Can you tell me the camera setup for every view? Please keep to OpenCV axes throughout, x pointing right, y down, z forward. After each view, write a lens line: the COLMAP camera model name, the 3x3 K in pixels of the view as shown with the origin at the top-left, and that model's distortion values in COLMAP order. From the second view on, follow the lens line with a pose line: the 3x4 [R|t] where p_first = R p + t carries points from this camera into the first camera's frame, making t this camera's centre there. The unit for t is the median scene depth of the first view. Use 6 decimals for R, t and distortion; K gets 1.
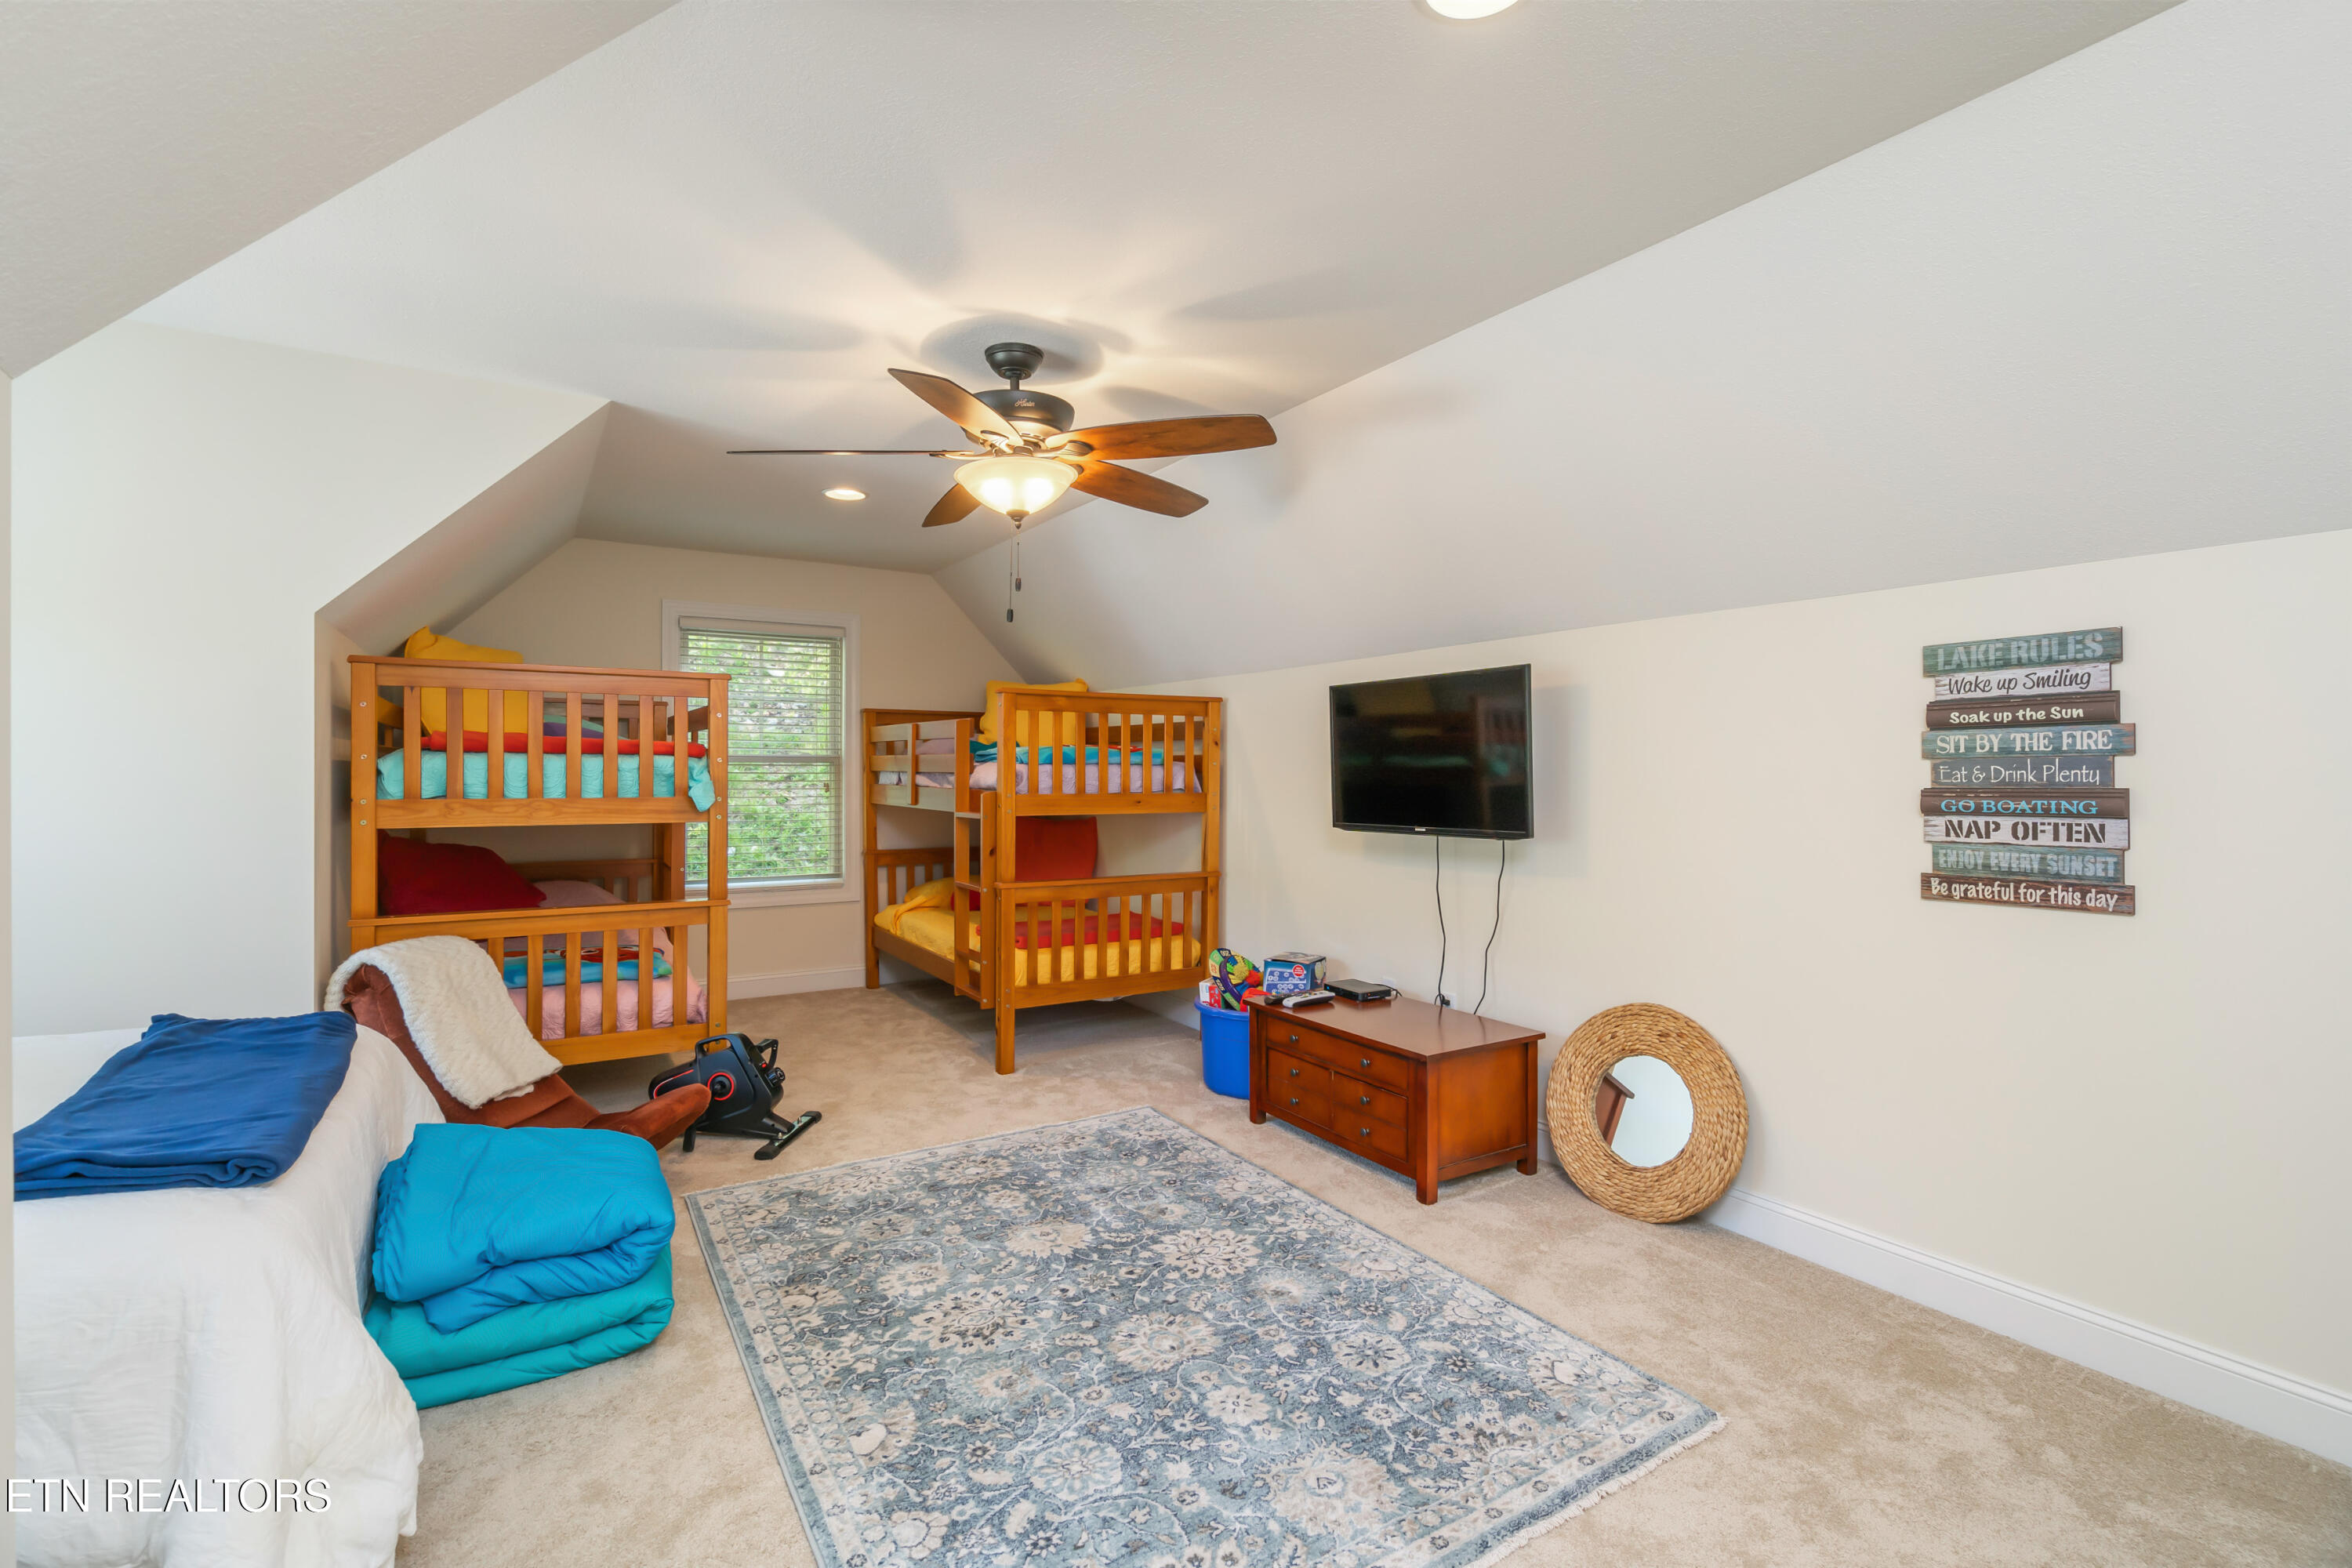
lens RADIAL K [[1063.3, 0, 1173.7], [0, 1063.3, 774.5], [0, 0, 1]] dist [0.005948, -0.000463]
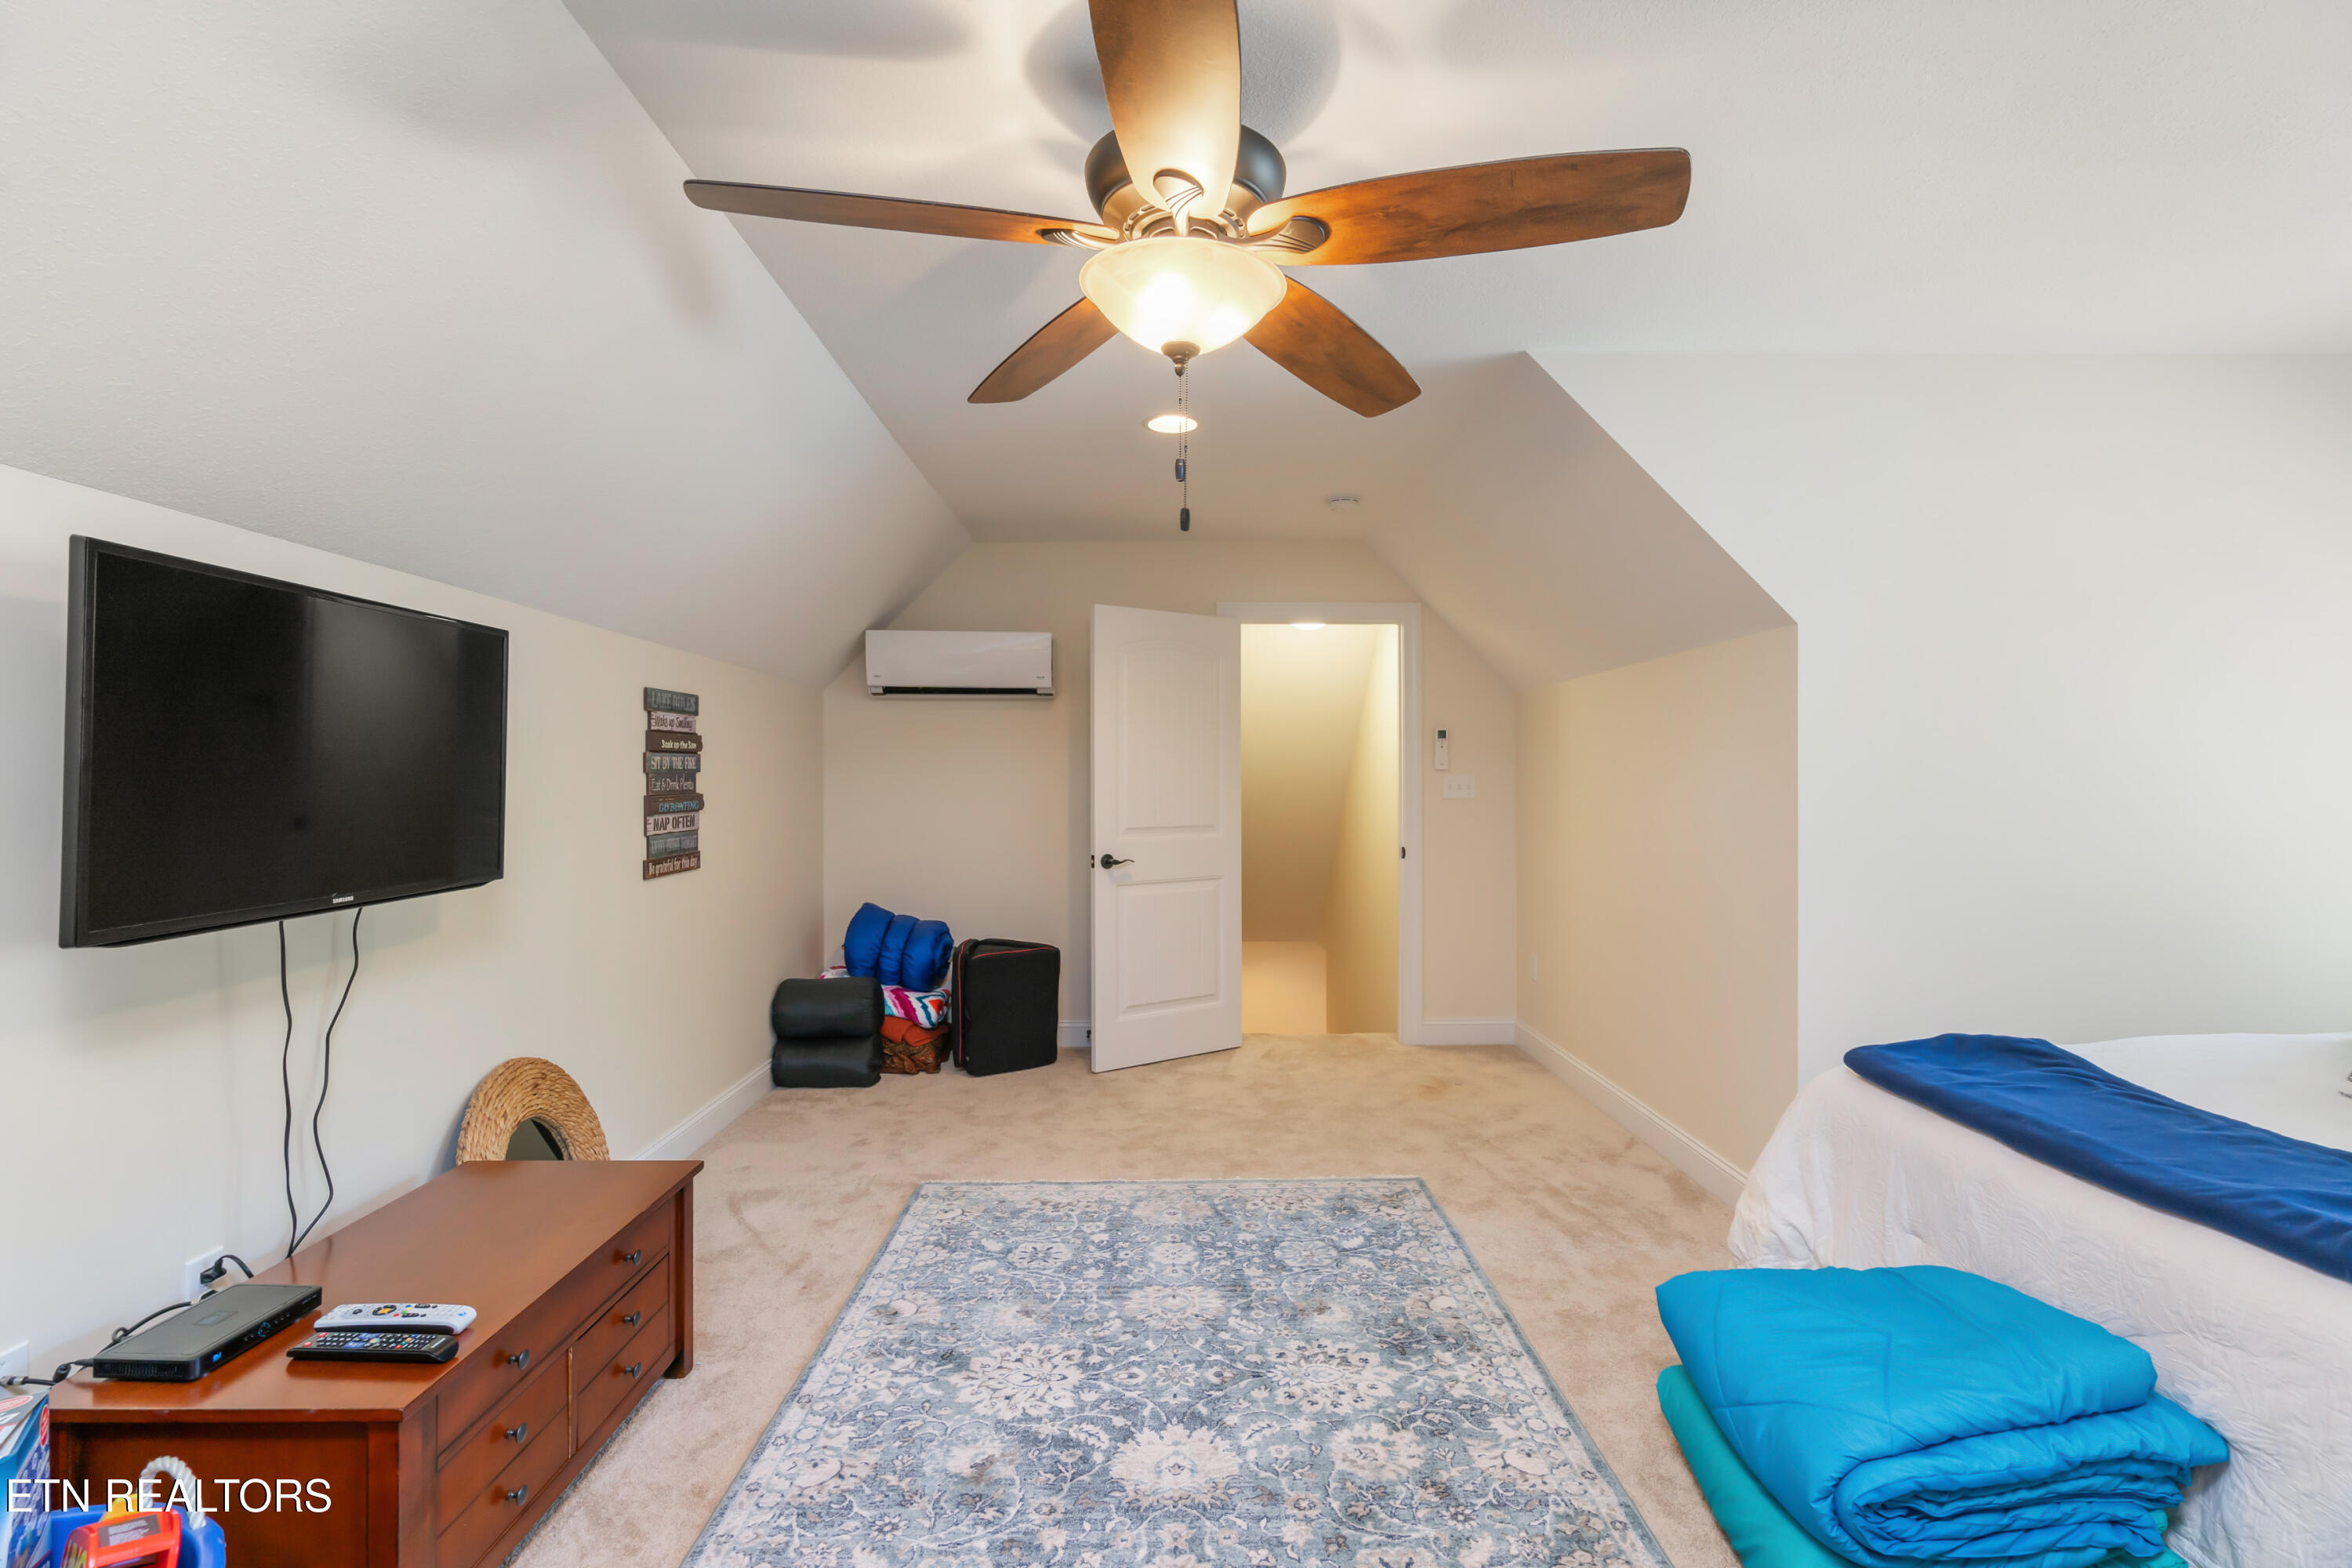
lens RADIAL K [[1063.3, 0, 1174.8], [0, 1063.3, 779.4], [0, 0, 1]] dist [0.005948, -0.000463]
pose [[-0.854380, -0.002606, 0.519642, -0.549716], [-0.002511, 0.999996, 0.000886, -0.009825], [-0.519643, -0.000548, -0.854384, 1.842225]]
